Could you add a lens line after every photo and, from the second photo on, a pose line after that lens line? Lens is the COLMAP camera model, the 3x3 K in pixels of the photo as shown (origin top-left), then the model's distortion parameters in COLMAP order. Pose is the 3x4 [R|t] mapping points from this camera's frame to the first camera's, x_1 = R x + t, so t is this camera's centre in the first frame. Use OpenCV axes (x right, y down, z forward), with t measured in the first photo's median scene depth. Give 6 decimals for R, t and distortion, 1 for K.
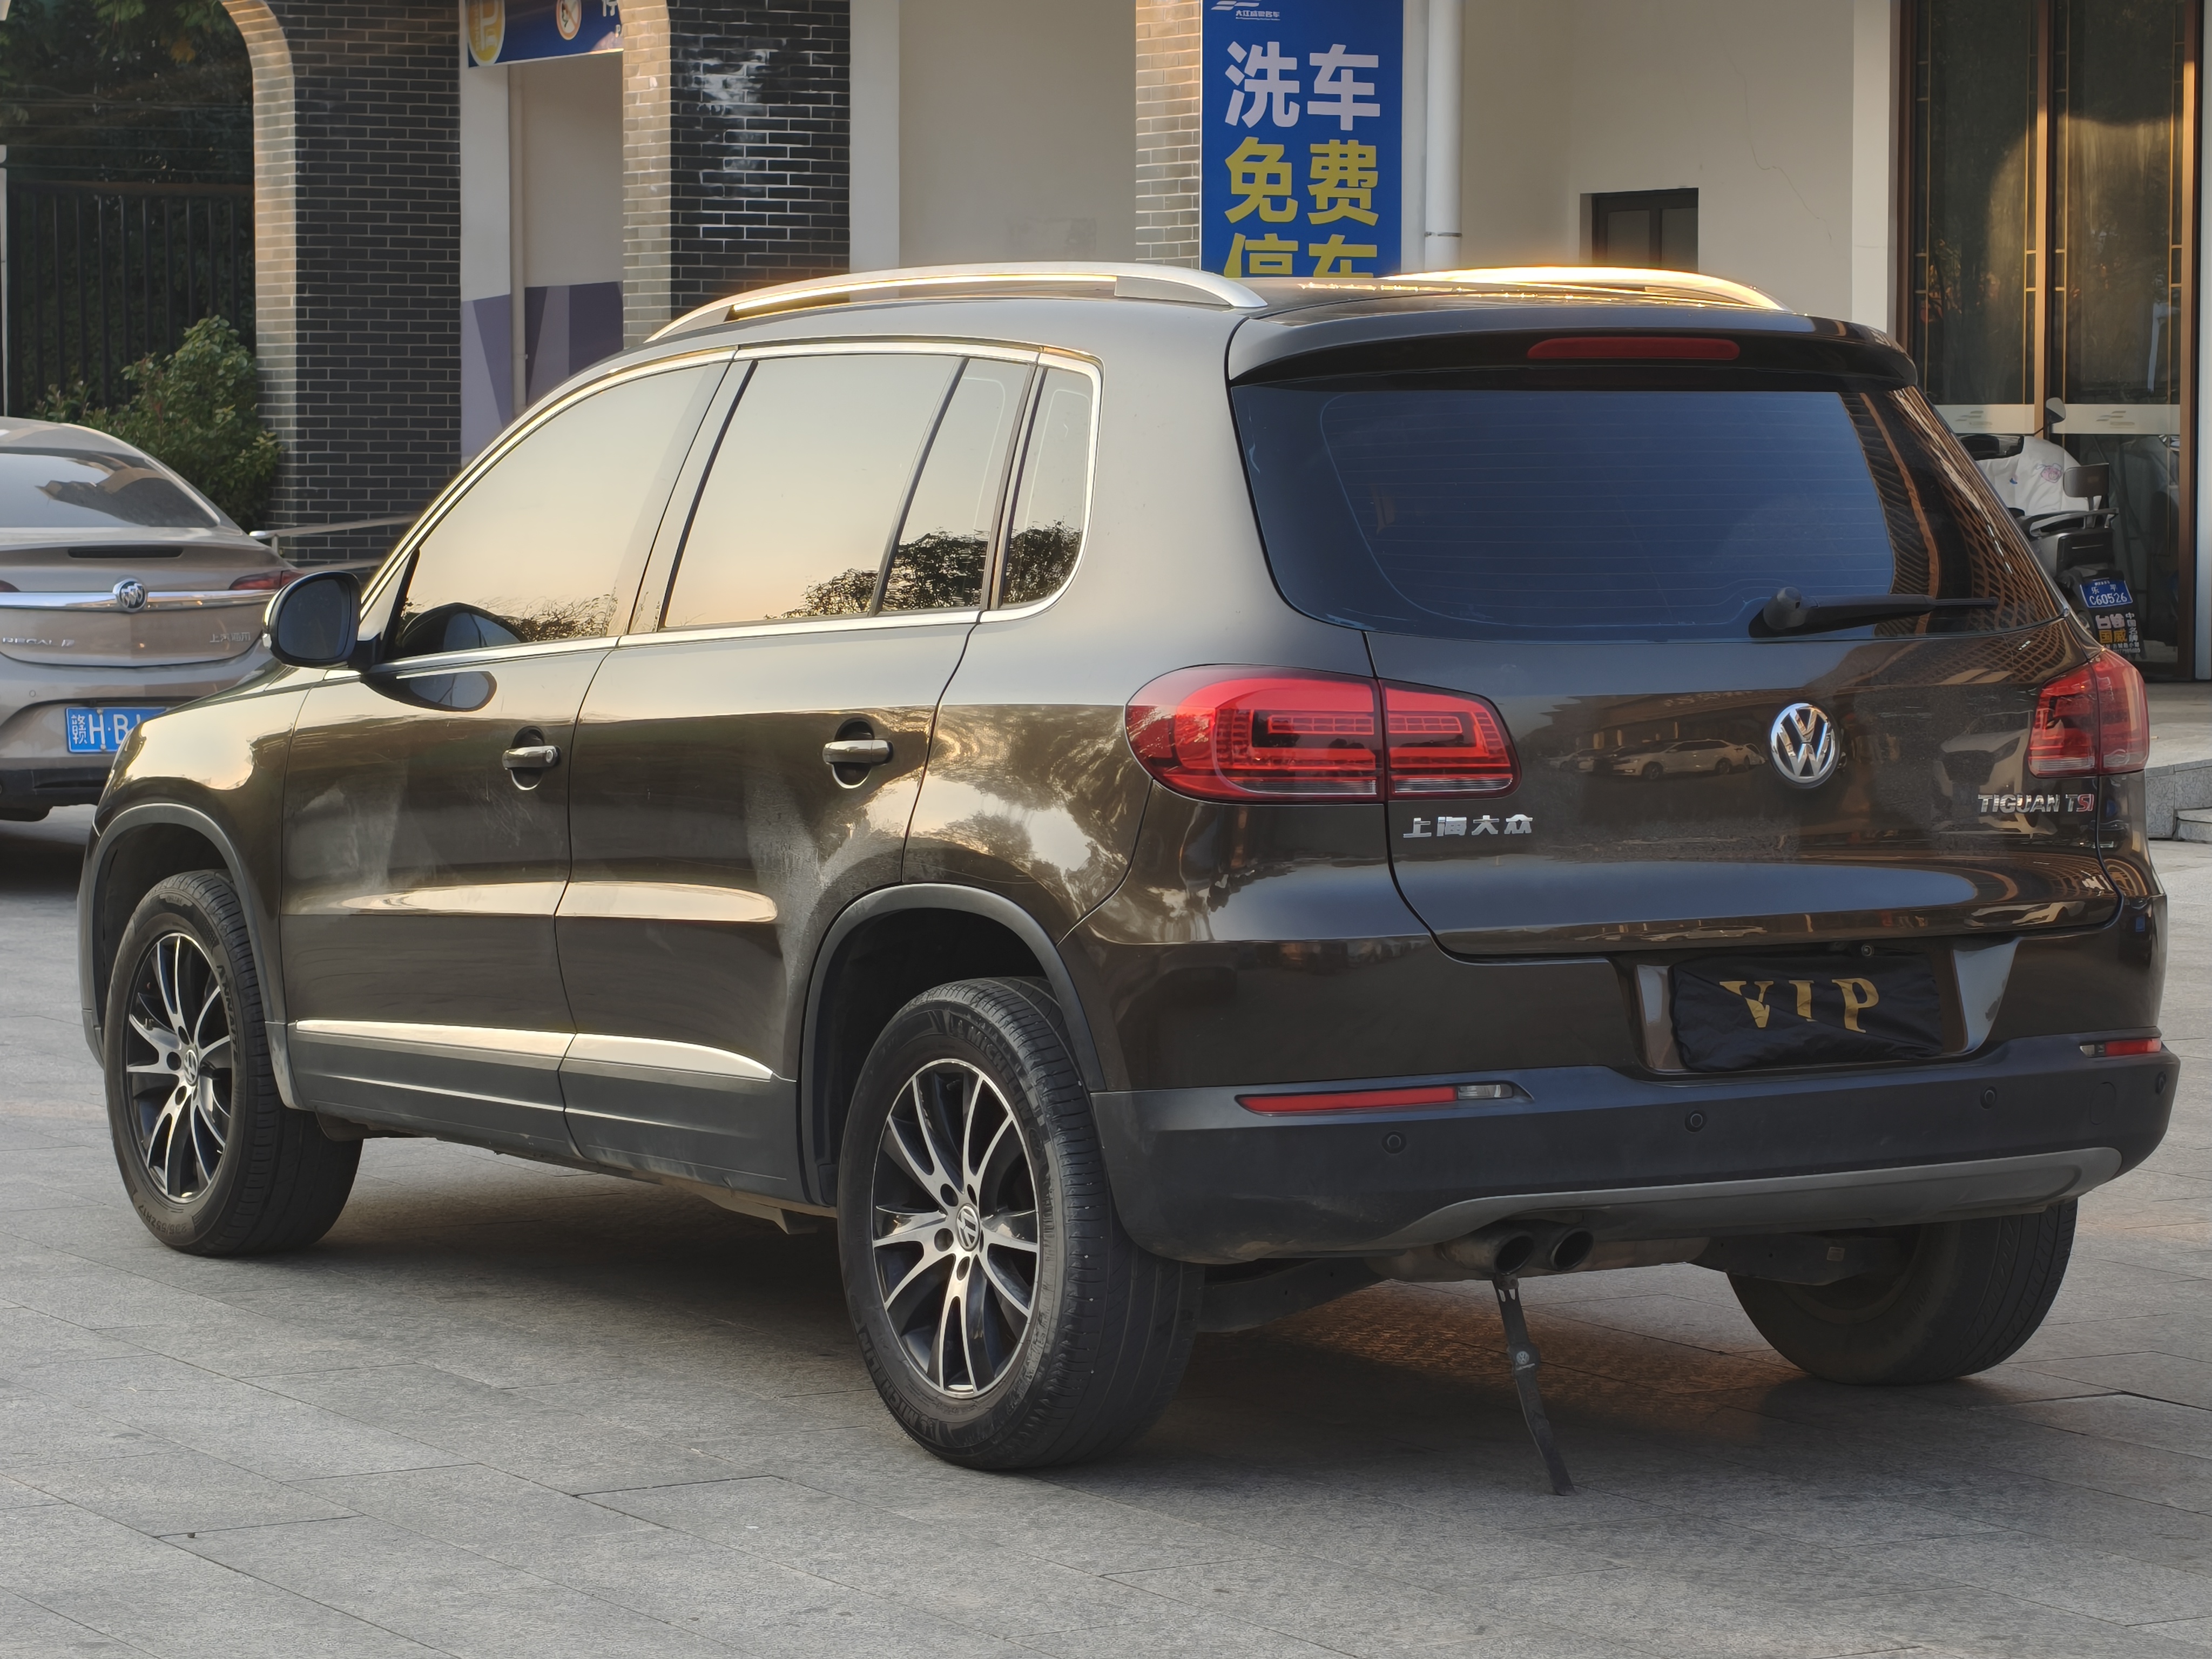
lens RADIAL K [[6489.4, 0, 1106.0], [0, 6489.4, 829.5], [0, 0, 1]] dist [0.026412, -0.429940]
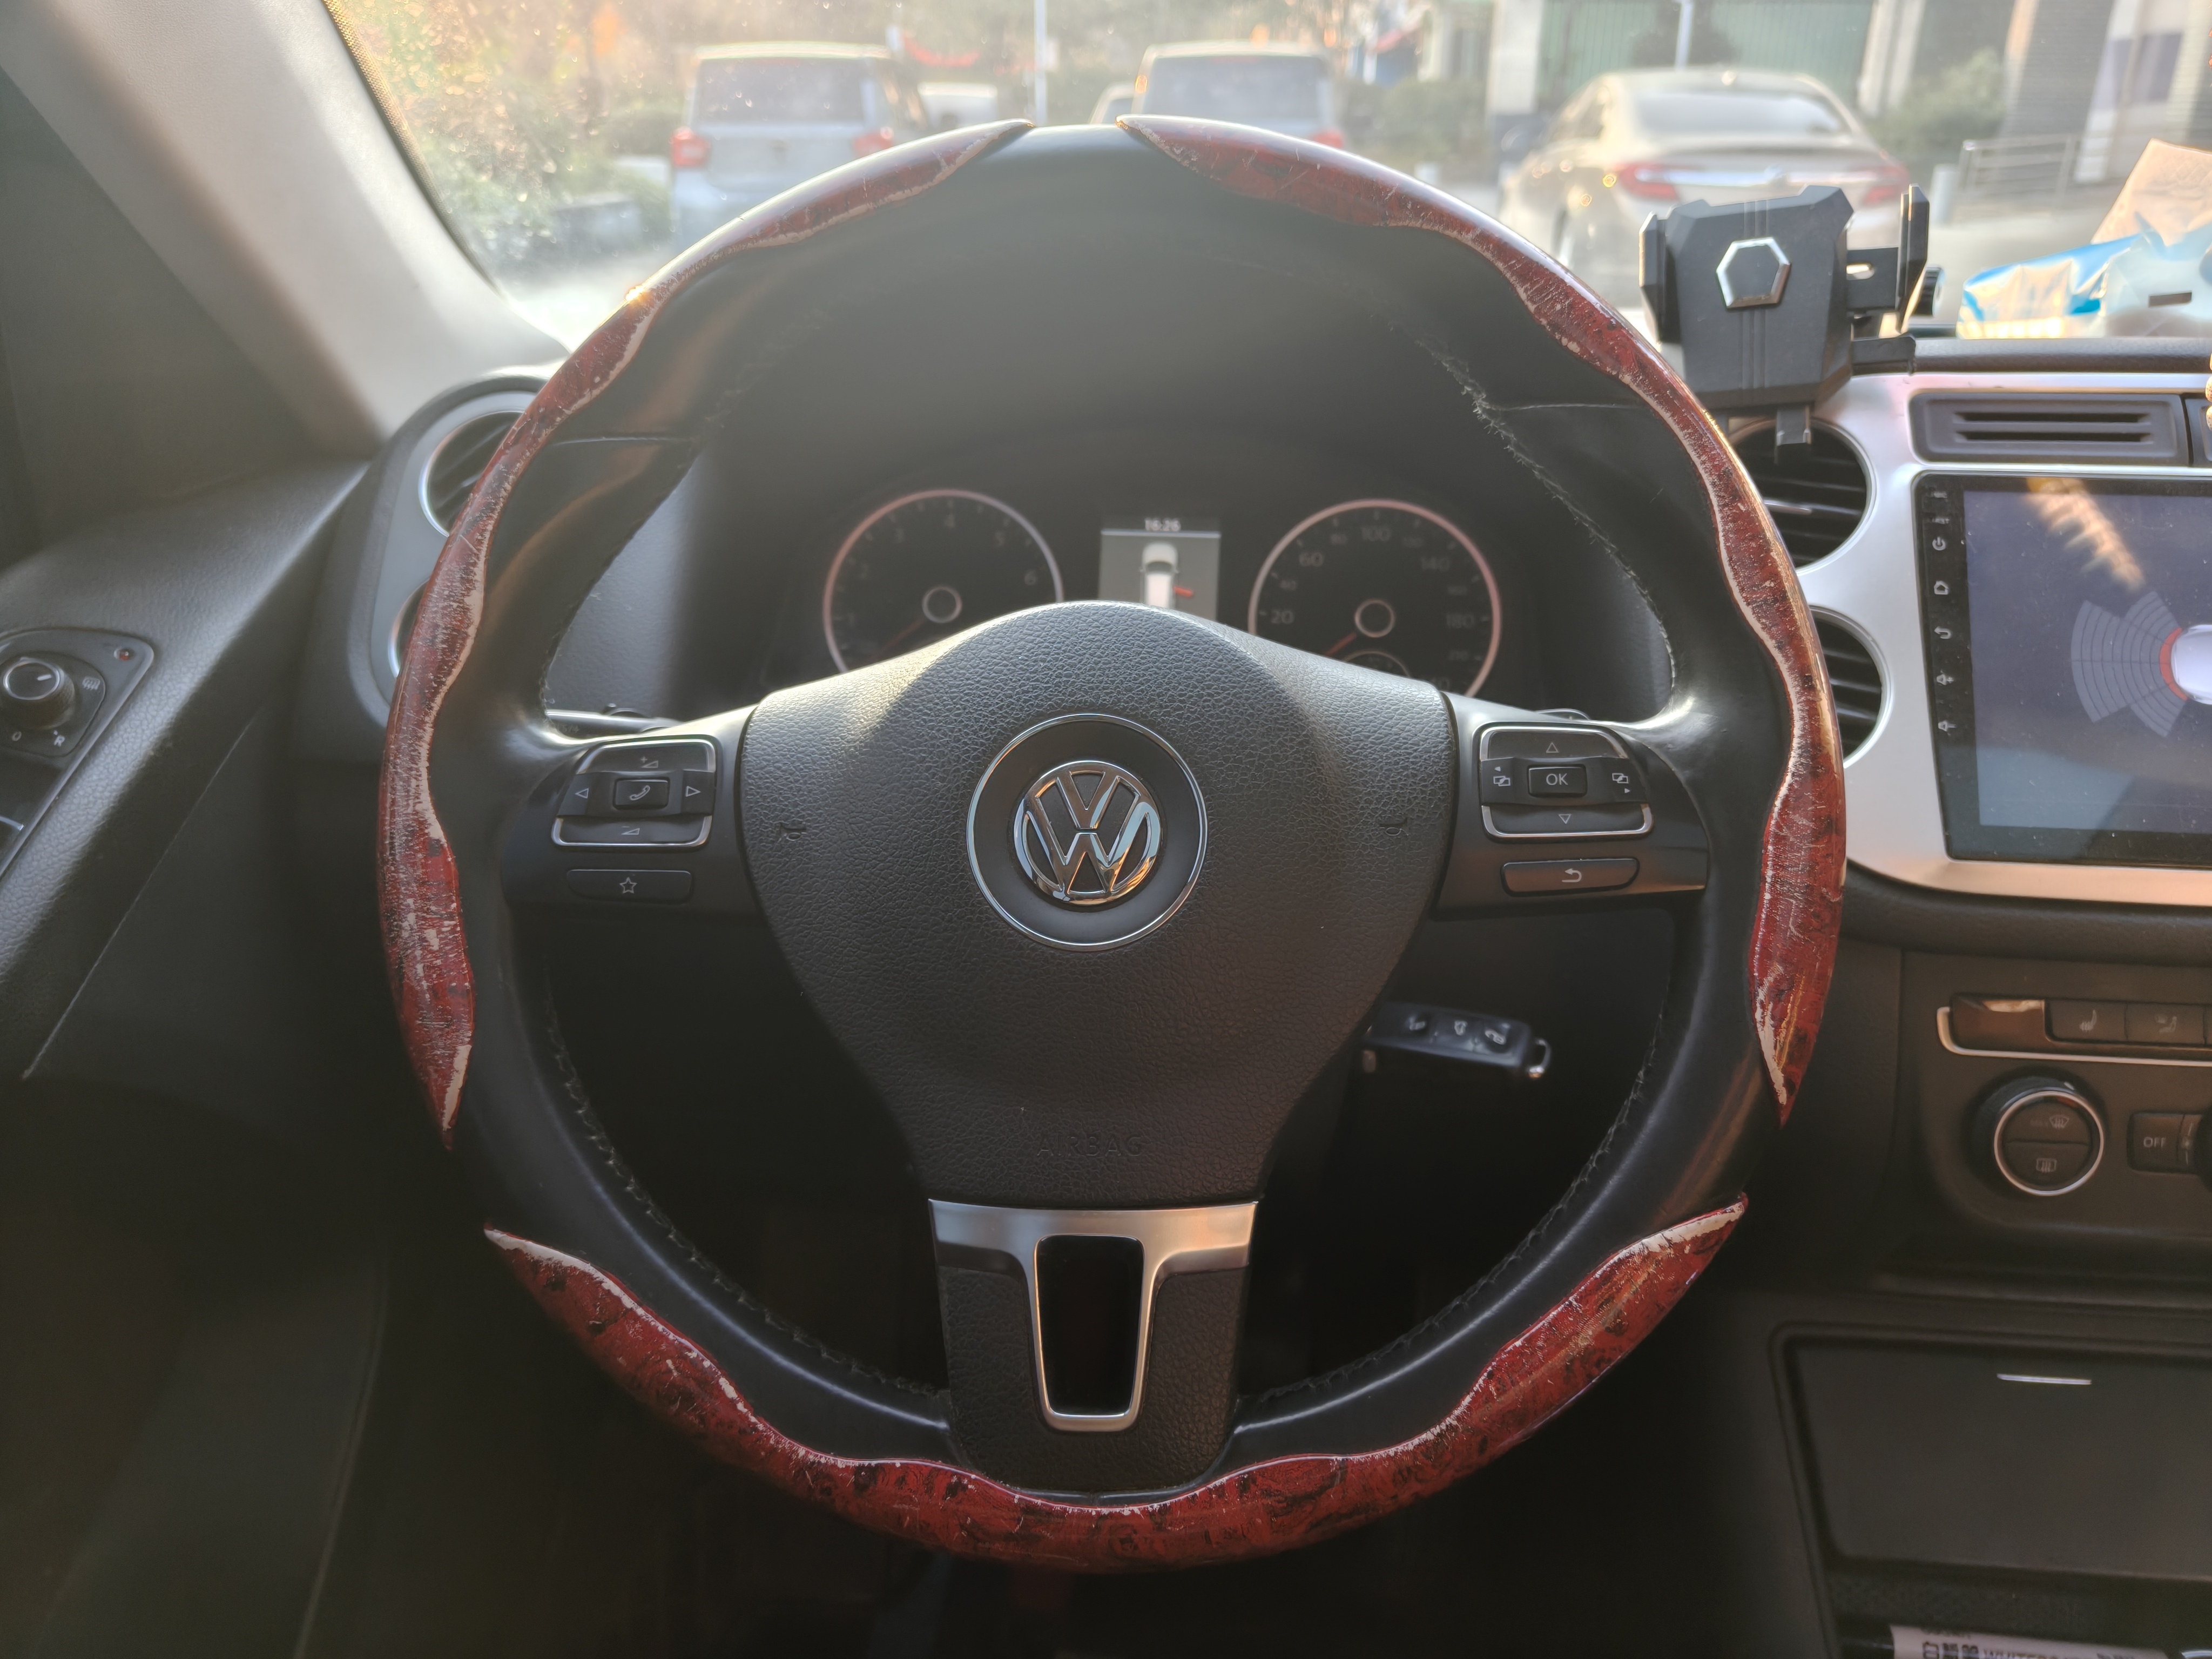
lens RADIAL K [[1565.8, 0, 1117.9], [0, 1565.8, 828.5], [0, 0, 1]] dist [-0.002885, -0.002363]
pose [[0.805173, 0.241982, -0.541425, -0.055289], [-0.032165, 0.929441, 0.367565, -0.049779], [0.592167, -0.278539, 0.756144, 1.190537]]
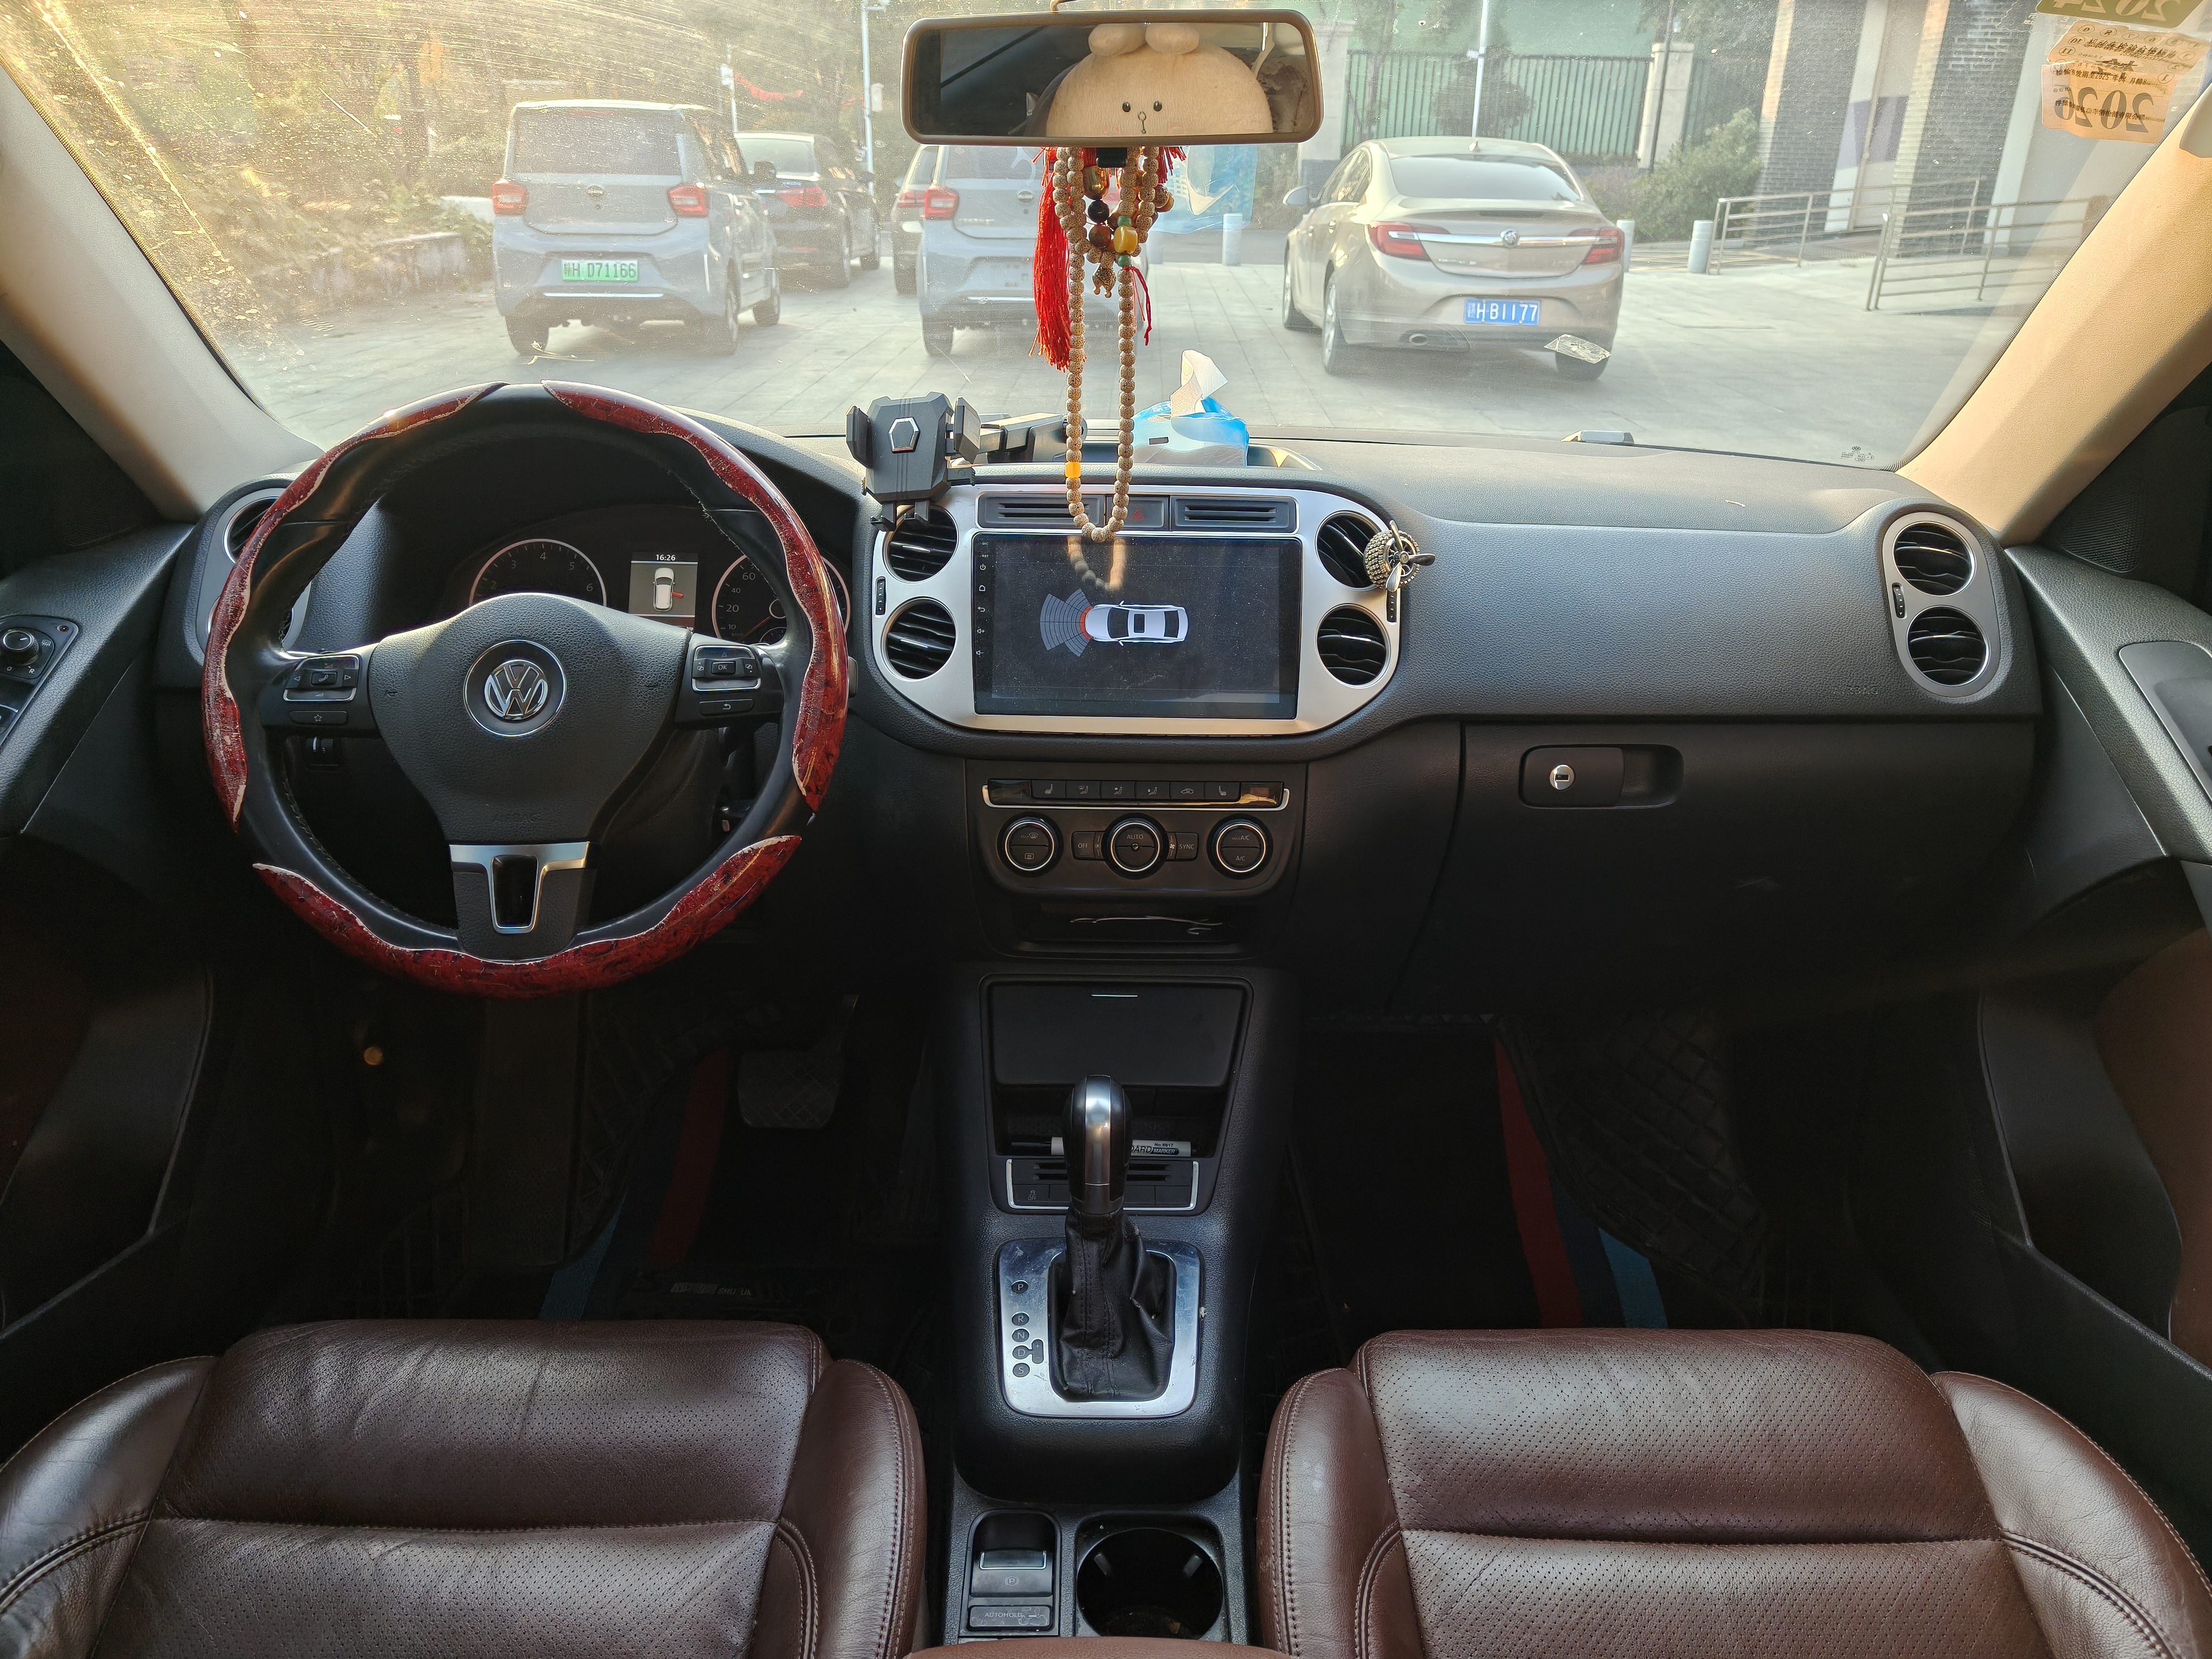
lens RADIAL K [[1533.2, 0, 1117.3], [0, 1533.2, 825.3], [0, 0, 1]] dist [0.028691, -0.036561]
pose [[0.855771, 0.218223, -0.469079, 0.004993], [-0.045853, 0.935111, 0.351376, -0.063008], [0.515319, -0.279189, 0.810247, 1.157959]]
